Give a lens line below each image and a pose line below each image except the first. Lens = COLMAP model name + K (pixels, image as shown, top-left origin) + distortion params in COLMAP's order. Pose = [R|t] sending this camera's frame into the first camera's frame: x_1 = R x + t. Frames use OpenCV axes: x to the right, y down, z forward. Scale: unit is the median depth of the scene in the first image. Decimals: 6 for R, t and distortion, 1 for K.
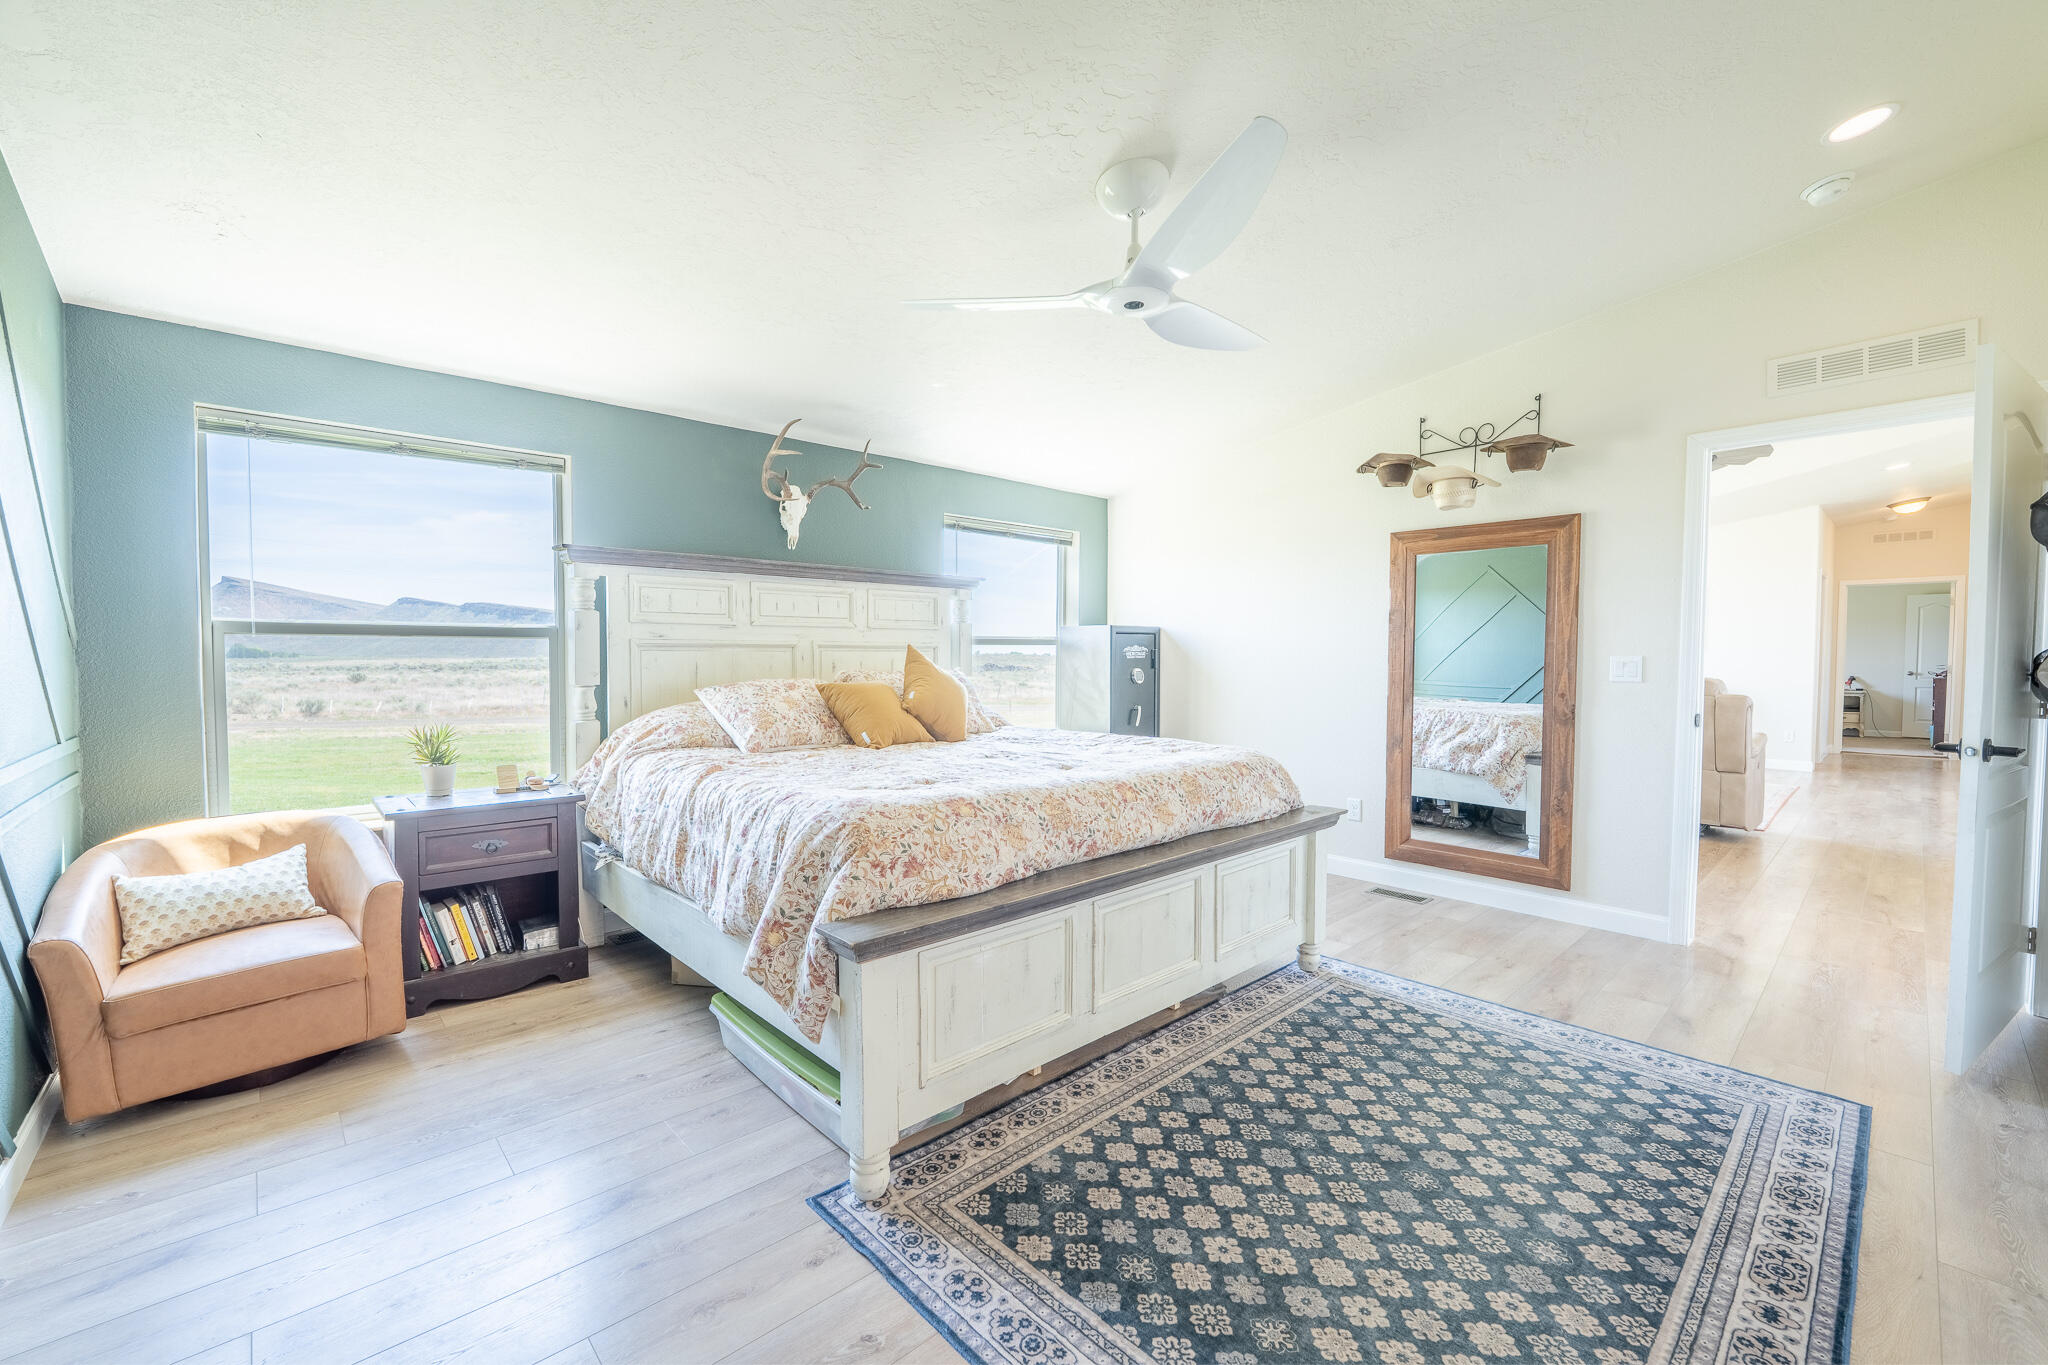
lens RADIAL K [[830.5, 0, 1010.9], [0, 830.5, 685.0], [0, 0, 1]] dist [-0.001265, -0.006634]
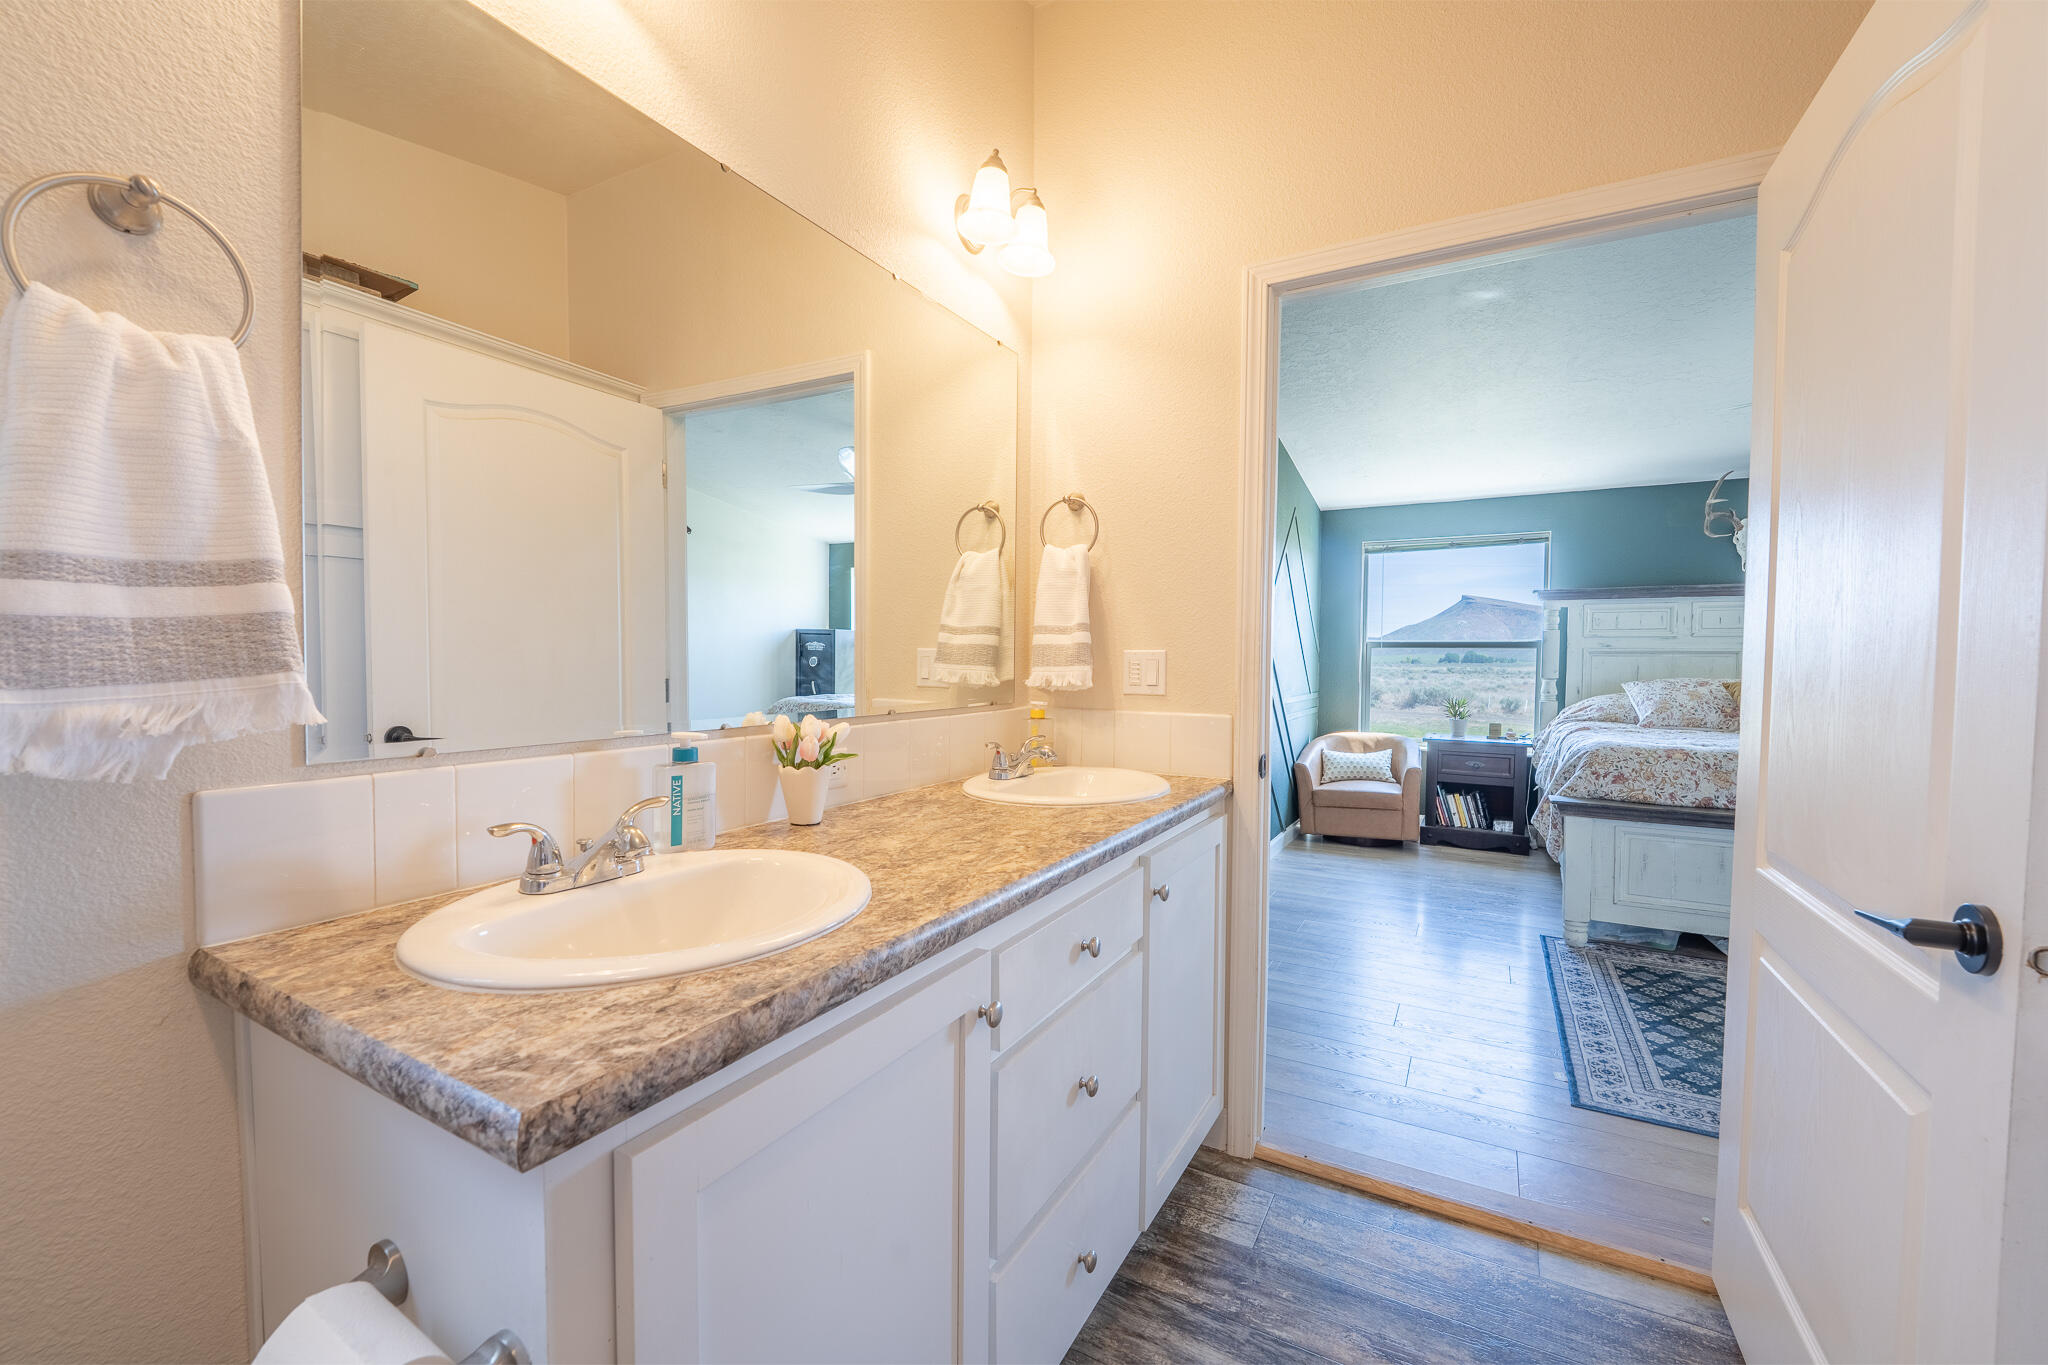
lens RADIAL K [[830.5, 0, 1010.9], [0, 830.5, 685.0], [0, 0, 1]] dist [-0.001265, -0.006634]
pose [[0.306385, 0.032471, -0.951354, 0.845650], [-0.039992, 0.998975, 0.021217, 0.026109], [0.951067, 0.031546, 0.307370, -0.566192]]
